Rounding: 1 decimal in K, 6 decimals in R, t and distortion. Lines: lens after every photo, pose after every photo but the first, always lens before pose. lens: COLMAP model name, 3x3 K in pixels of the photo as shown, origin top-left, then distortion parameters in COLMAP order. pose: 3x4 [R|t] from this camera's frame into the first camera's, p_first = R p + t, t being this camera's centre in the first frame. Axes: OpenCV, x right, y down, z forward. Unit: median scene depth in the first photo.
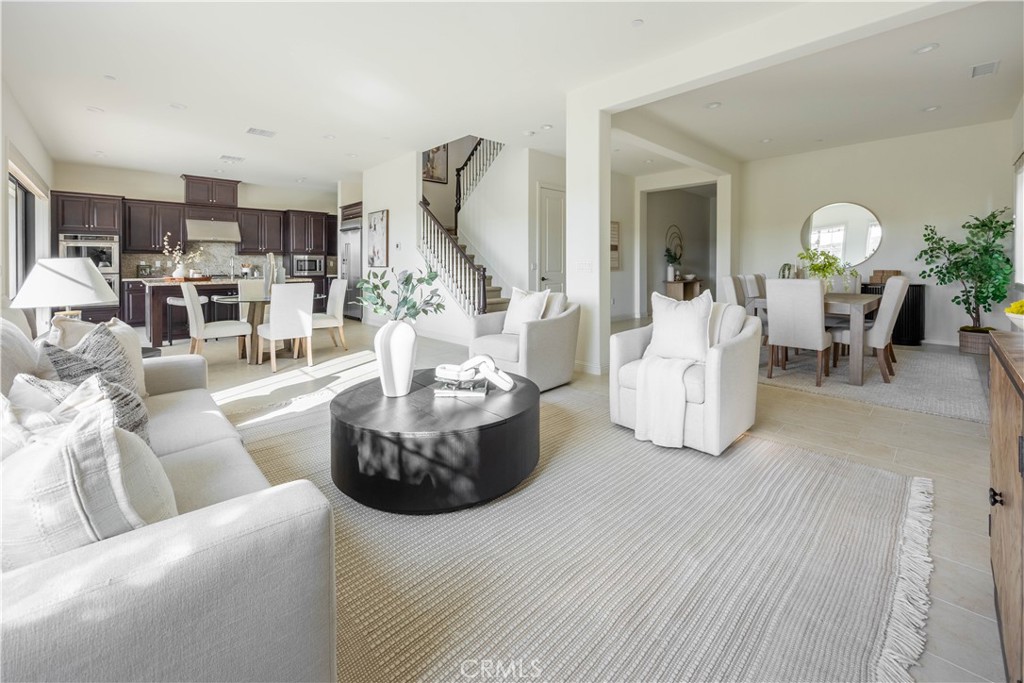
lens RADIAL K [[407.5, 0, 500.0], [0, 407.5, 268.1], [0, 0, 1]] dist [-0.008428, -0.000906]
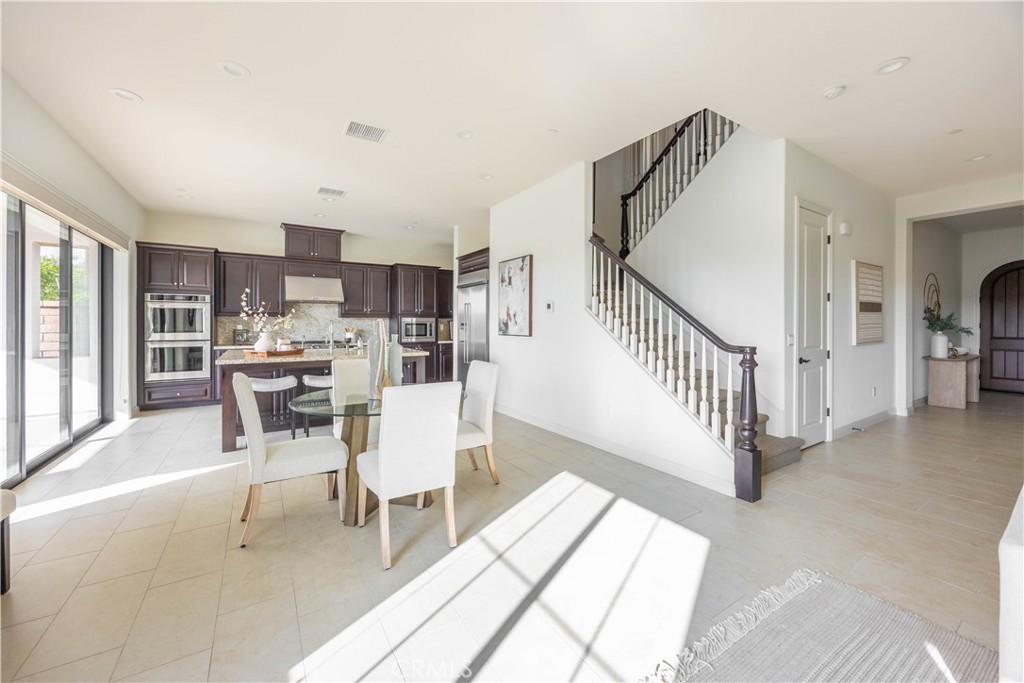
lens RADIAL K [[407.5, 0, 508.7], [0, 407.5, 322.6], [0, 0, 1]] dist [-0.008428, -0.000906]
pose [[0.980993, 0.003054, -0.194017, -0.161878], [-0.005622, 0.999904, -0.012687, -0.015329], [0.193960, 0.013537, 0.980916, 0.277583]]
